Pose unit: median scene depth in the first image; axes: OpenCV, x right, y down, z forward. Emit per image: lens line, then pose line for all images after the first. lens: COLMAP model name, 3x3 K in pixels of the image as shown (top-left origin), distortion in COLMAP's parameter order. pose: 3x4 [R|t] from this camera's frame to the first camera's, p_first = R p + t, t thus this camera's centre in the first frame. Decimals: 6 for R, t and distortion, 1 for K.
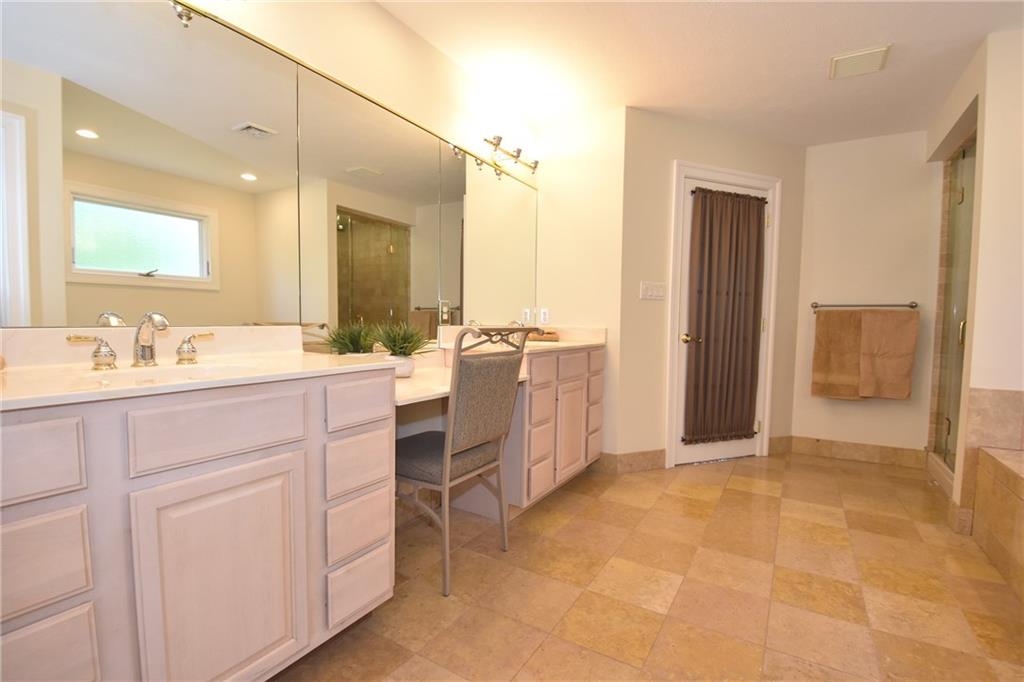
lens RADIAL K [[469.6, 0, 508.8], [0, 469.6, 349.9], [0, 0, 1]] dist [0.000621, -0.001992]
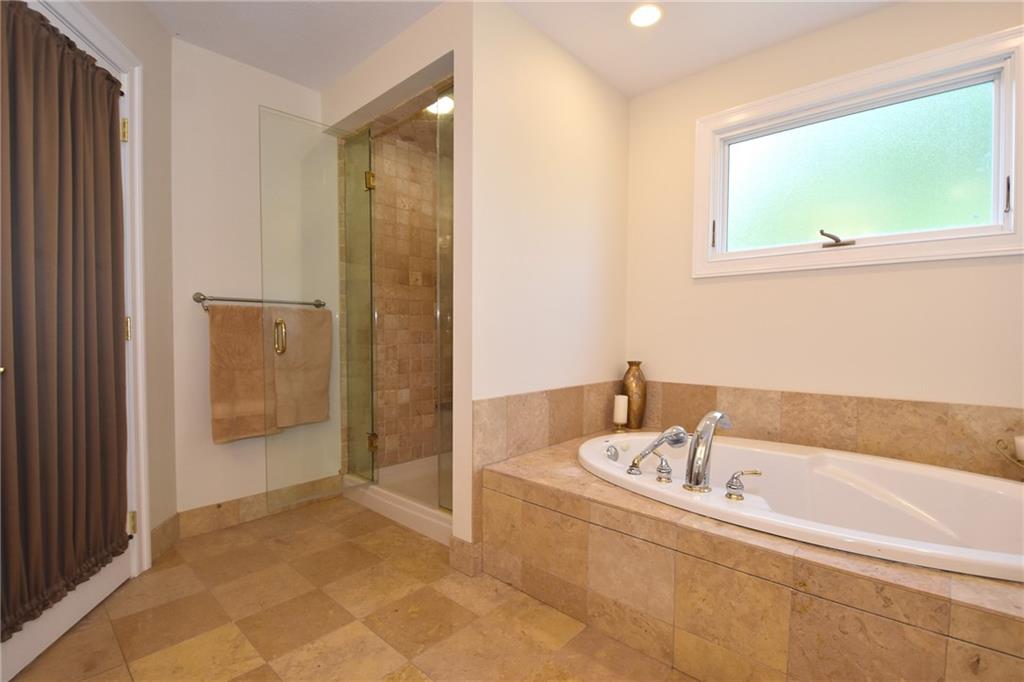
lens RADIAL K [[469.6, 0, 508.3], [0, 469.6, 346.7], [0, 0, 1]] dist [0.000621, -0.001992]
pose [[0.194535, -0.043482, 0.979931, 0.117455], [0.061966, 0.997566, 0.031963, -0.026088], [-0.978936, 0.054504, 0.196756, 0.514217]]
